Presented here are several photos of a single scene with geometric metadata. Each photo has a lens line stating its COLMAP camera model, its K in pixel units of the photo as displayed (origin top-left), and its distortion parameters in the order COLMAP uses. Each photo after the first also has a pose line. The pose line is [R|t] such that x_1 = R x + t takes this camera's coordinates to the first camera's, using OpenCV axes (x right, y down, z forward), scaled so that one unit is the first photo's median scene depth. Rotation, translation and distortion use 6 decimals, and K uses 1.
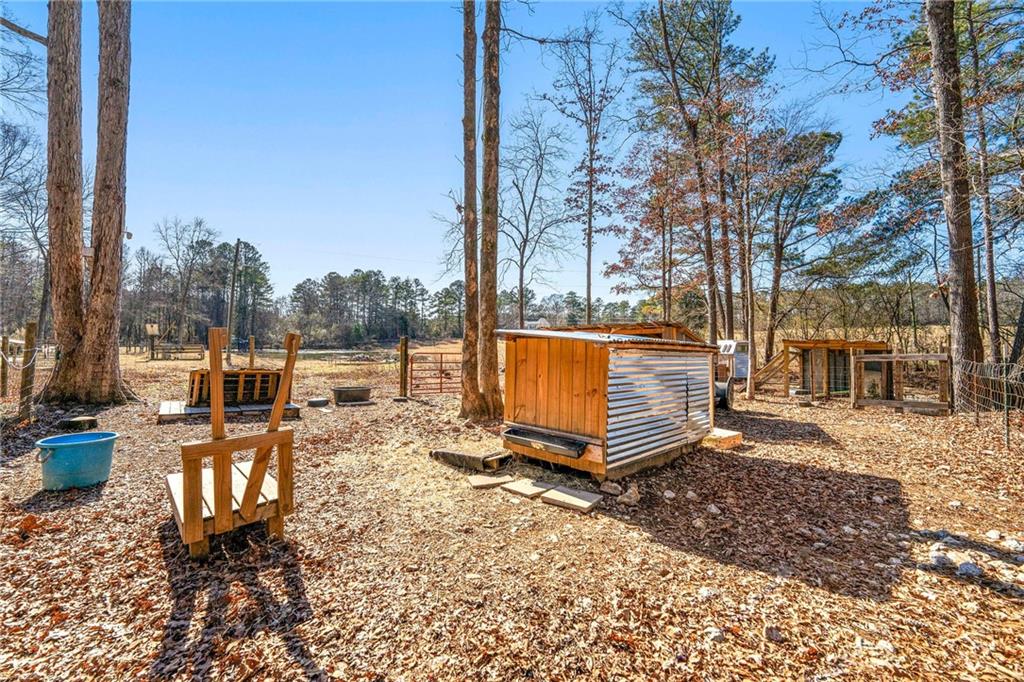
lens RADIAL K [[414.6, 0, 513.3], [0, 414.6, 347.7], [0, 0, 1]] dist [0.000893, 0.000067]
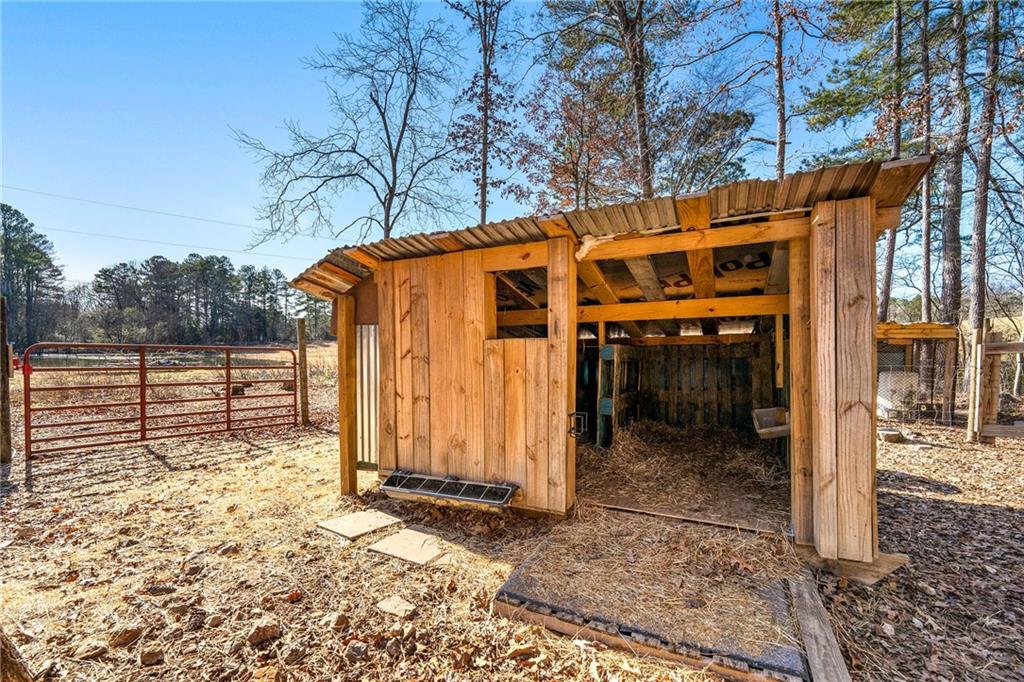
lens RADIAL K [[414.6, 0, 513.3], [0, 414.6, 347.7], [0, 0, 1]] dist [0.000893, 0.000067]
pose [[0.966215, -0.000200, 0.257739, 0.043886], [0.003356, 0.999925, -0.011805, 0.011683], [-0.257717, 0.012272, 0.966142, 0.270402]]
